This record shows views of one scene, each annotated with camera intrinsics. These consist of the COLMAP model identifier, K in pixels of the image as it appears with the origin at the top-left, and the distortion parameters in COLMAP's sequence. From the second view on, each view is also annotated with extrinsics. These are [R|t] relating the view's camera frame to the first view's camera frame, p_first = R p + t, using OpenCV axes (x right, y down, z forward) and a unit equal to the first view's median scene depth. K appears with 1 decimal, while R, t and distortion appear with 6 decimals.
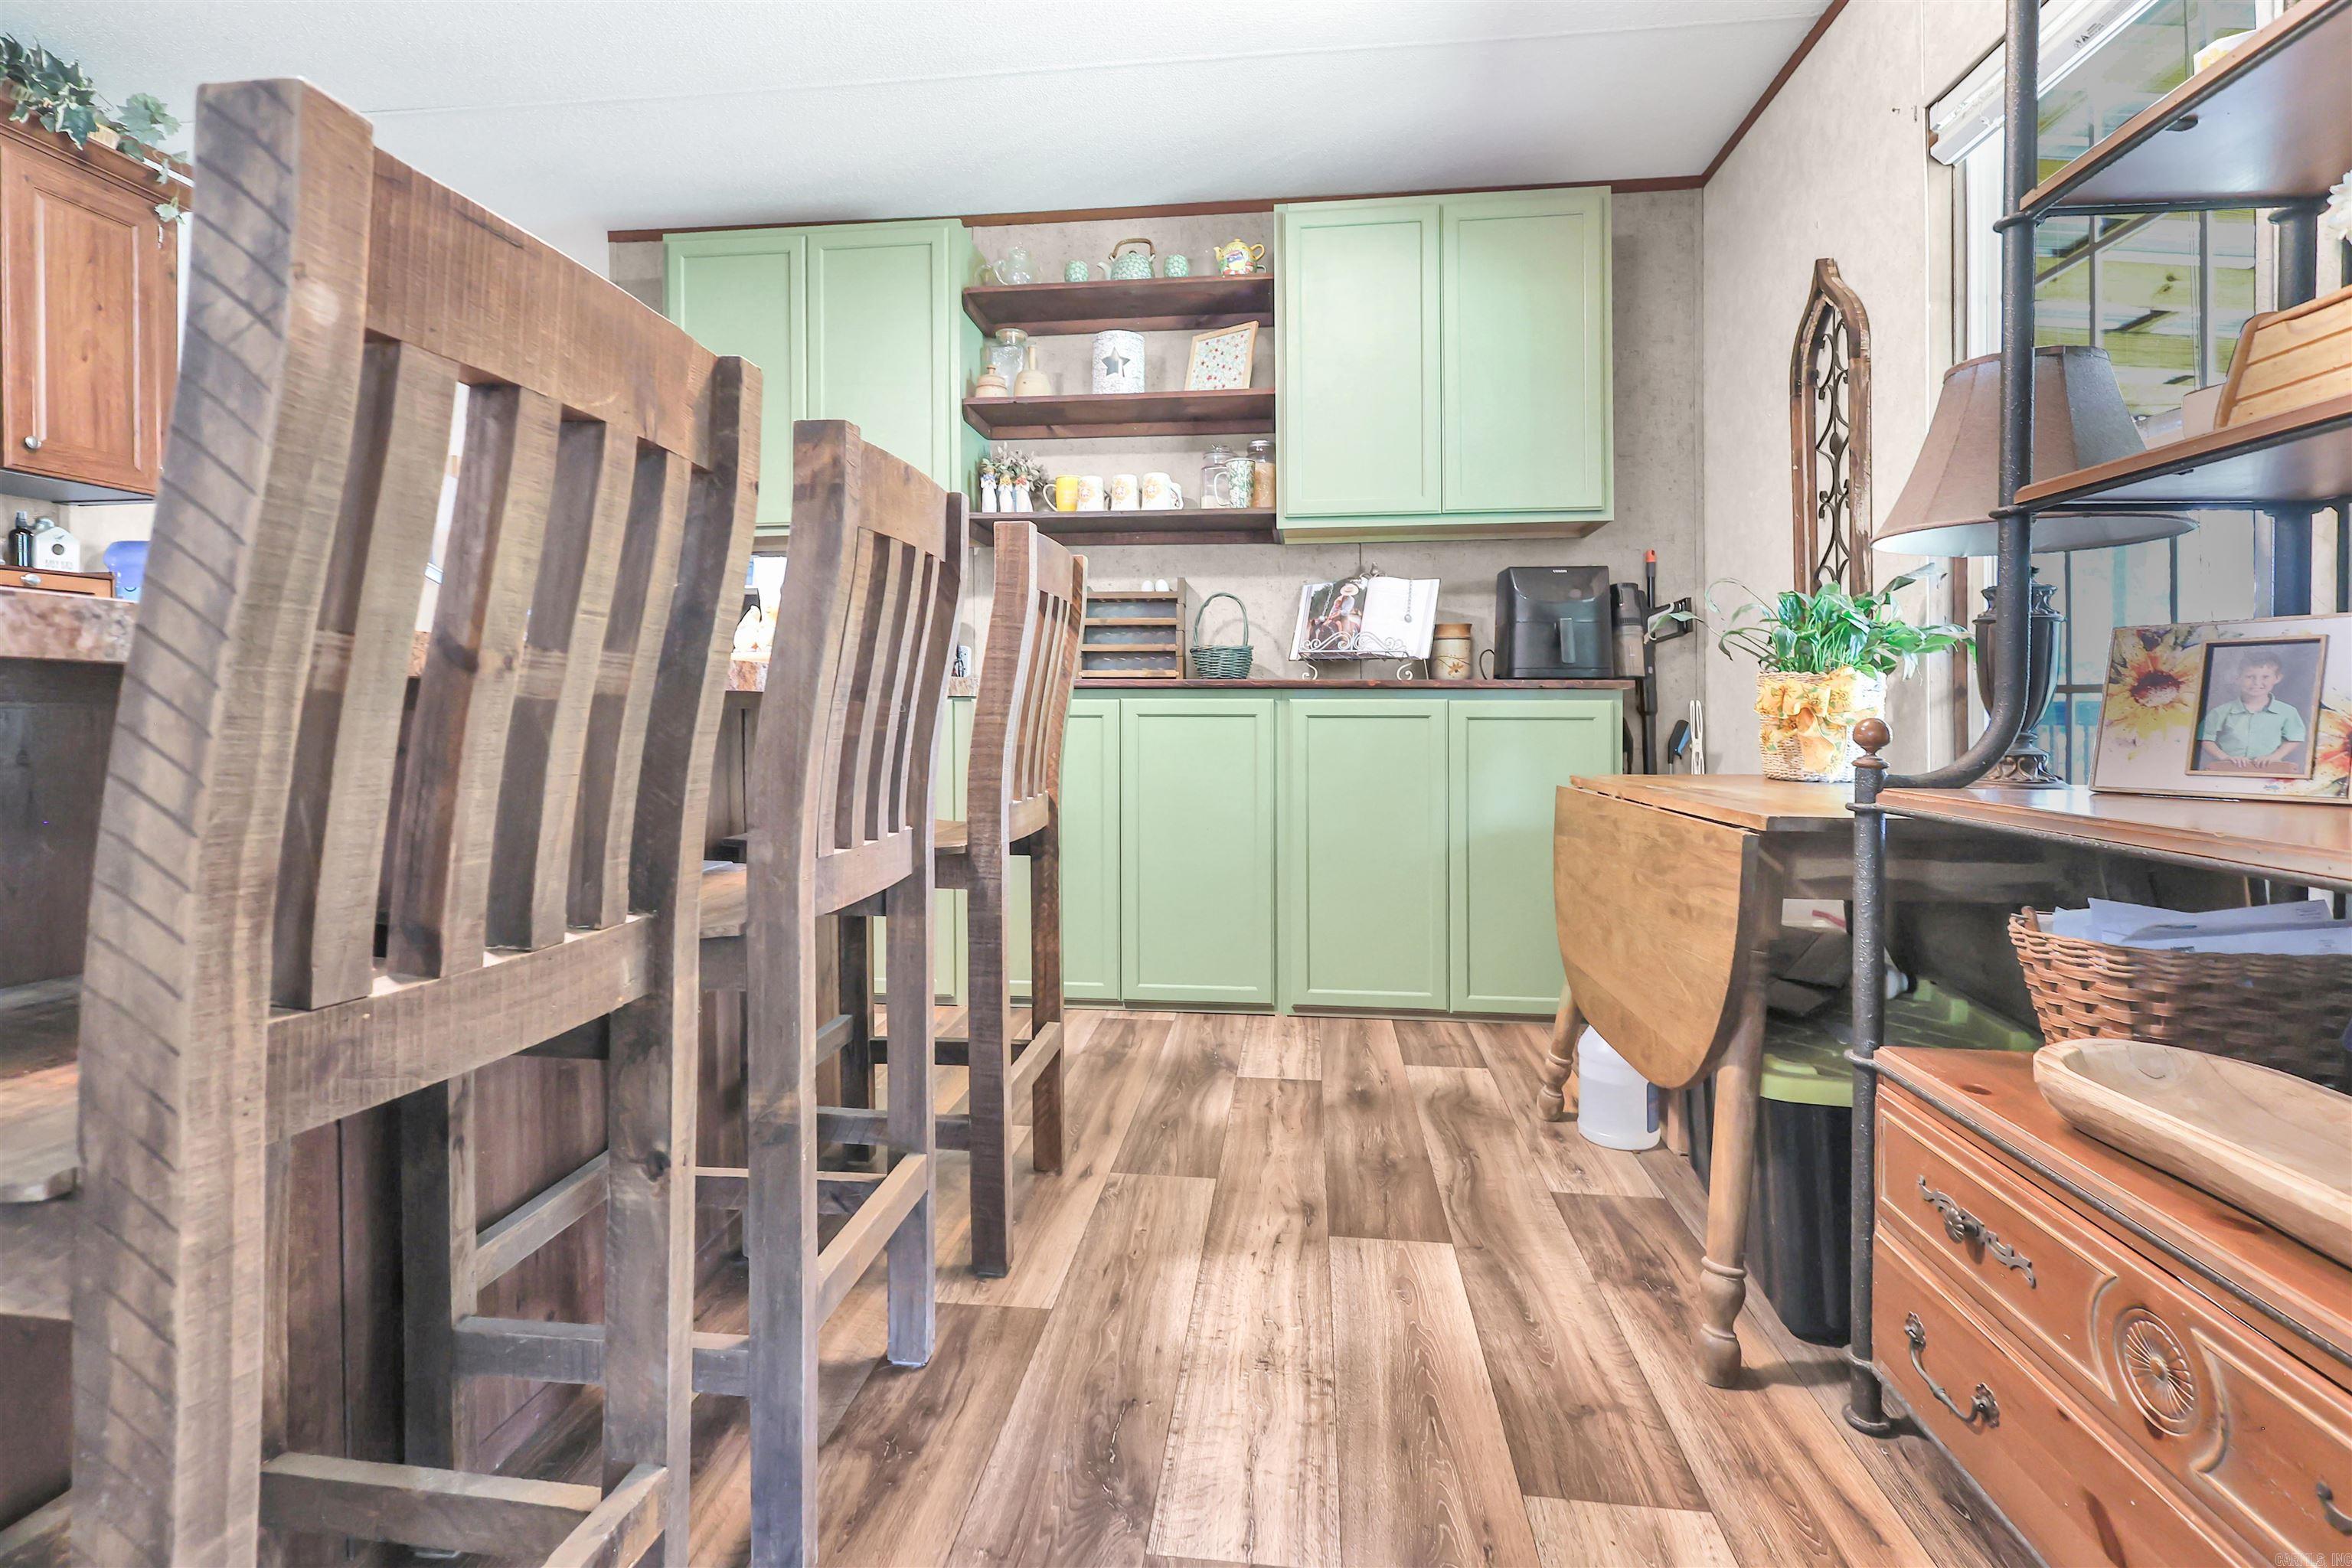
lens RADIAL K [[1129.8, 0, 1171.9], [0, 1129.8, 705.7], [0, 0, 1]] dist [-0.003385, -0.000287]
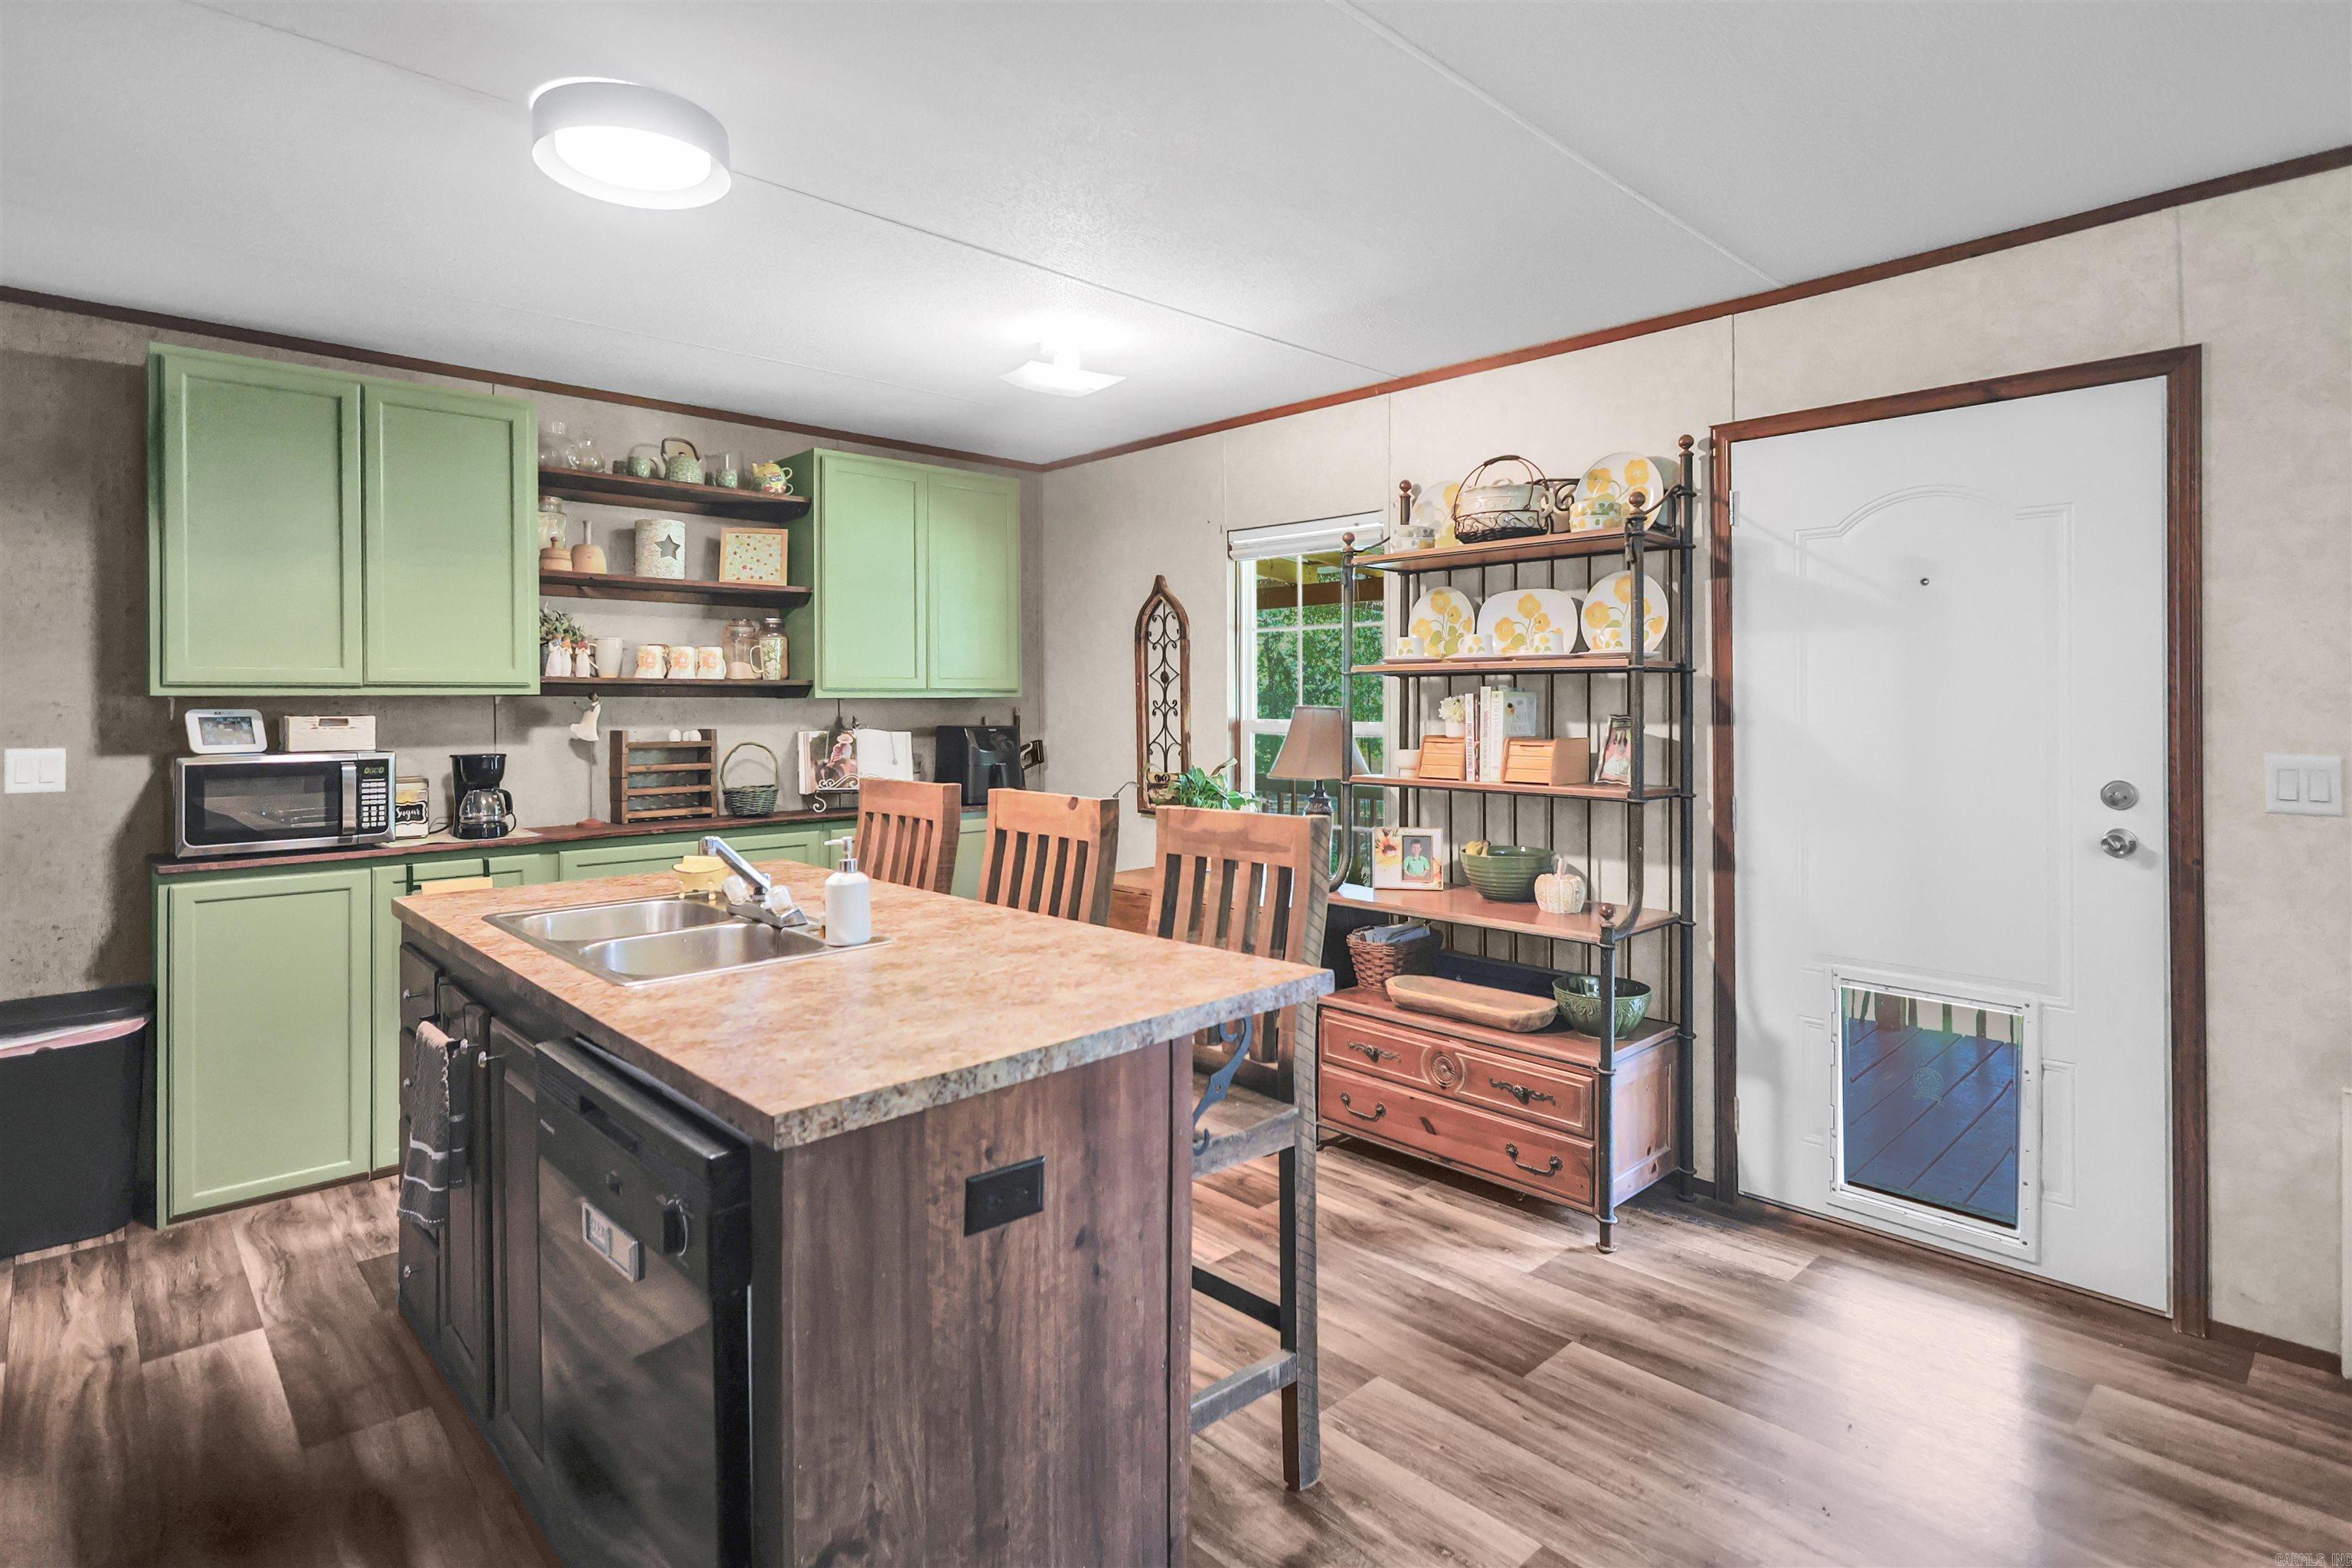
lens RADIAL K [[1190.0, 0, 1205.6], [0, 1190.0, 706.6], [0, 0, 1]] dist [0.001361, 0.000701]
pose [[0.627056, -0.001724, 0.778972, -0.680728], [-0.001279, 0.999994, 0.003243, -0.150388], [-0.778973, -0.003030, 0.627050, -0.201676]]
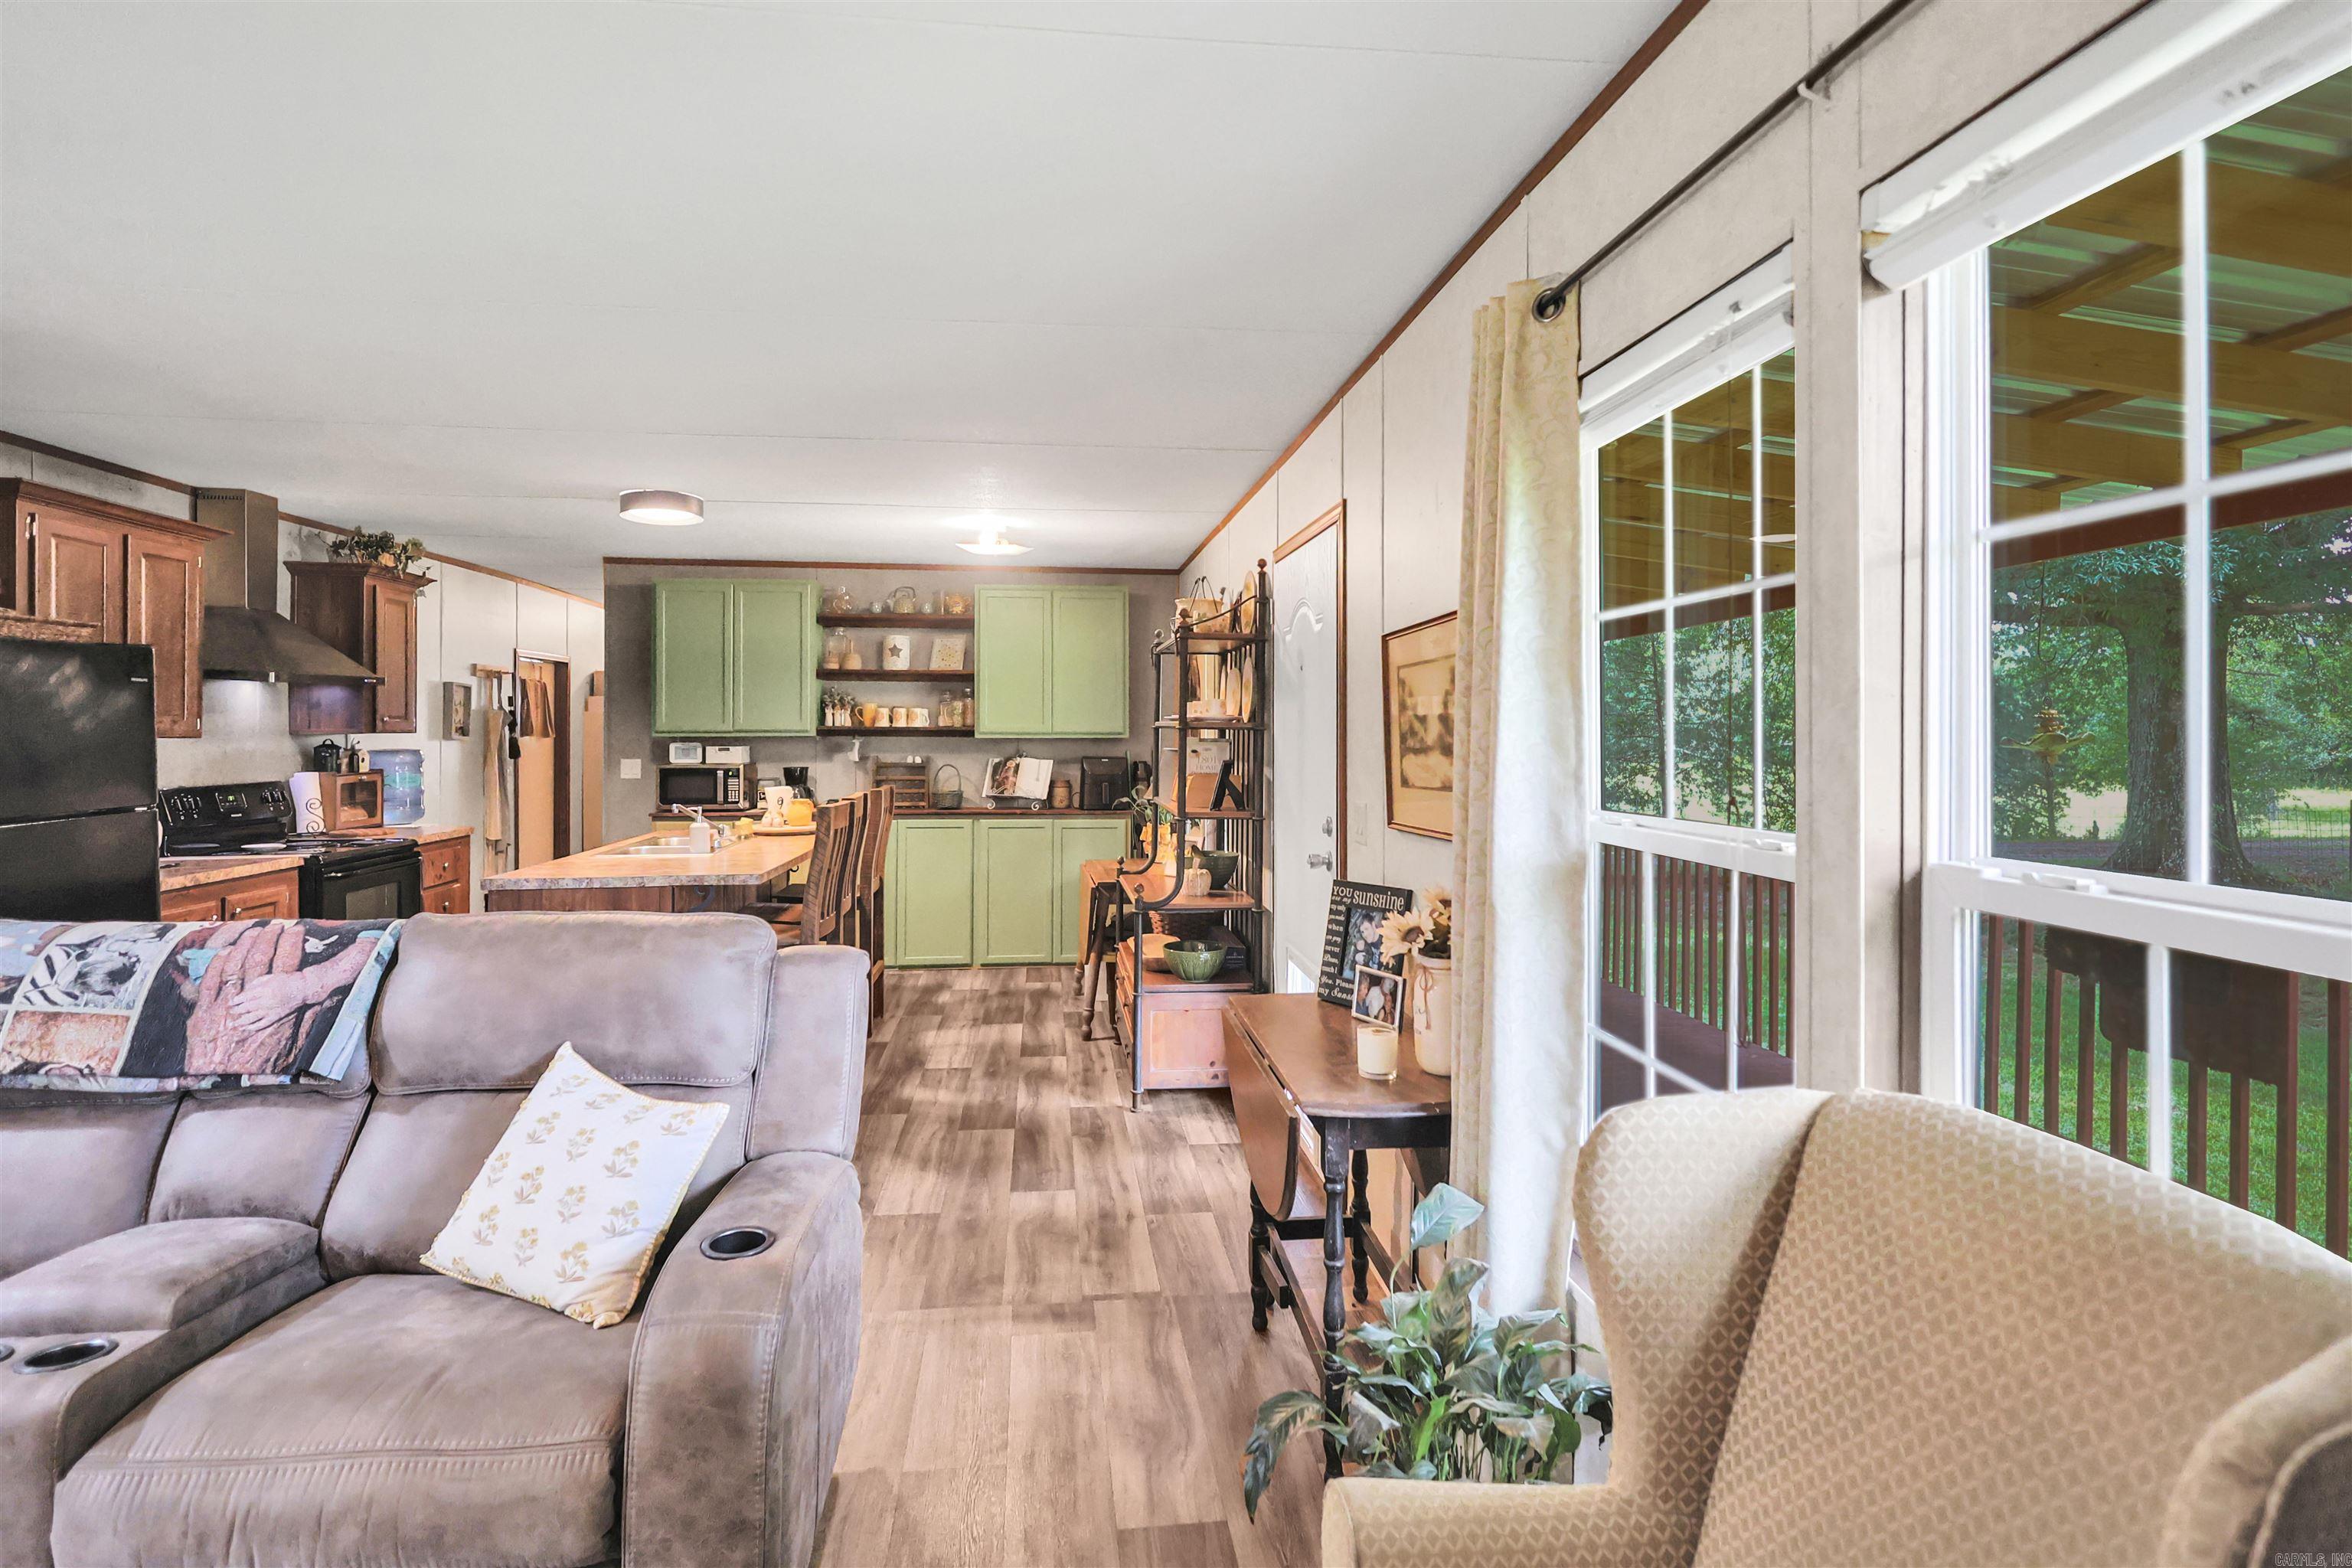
lens RADIAL K [[1190.0, 0, 1205.6], [0, 1190.0, 706.6], [0, 0, 1]] dist [0.001361, 0.000701]
pose [[0.968398, 0.010043, 0.249209, -0.044246], [-0.006205, 0.999850, -0.016183, -0.179862], [-0.249334, 0.014125, 0.968315, -1.245082]]
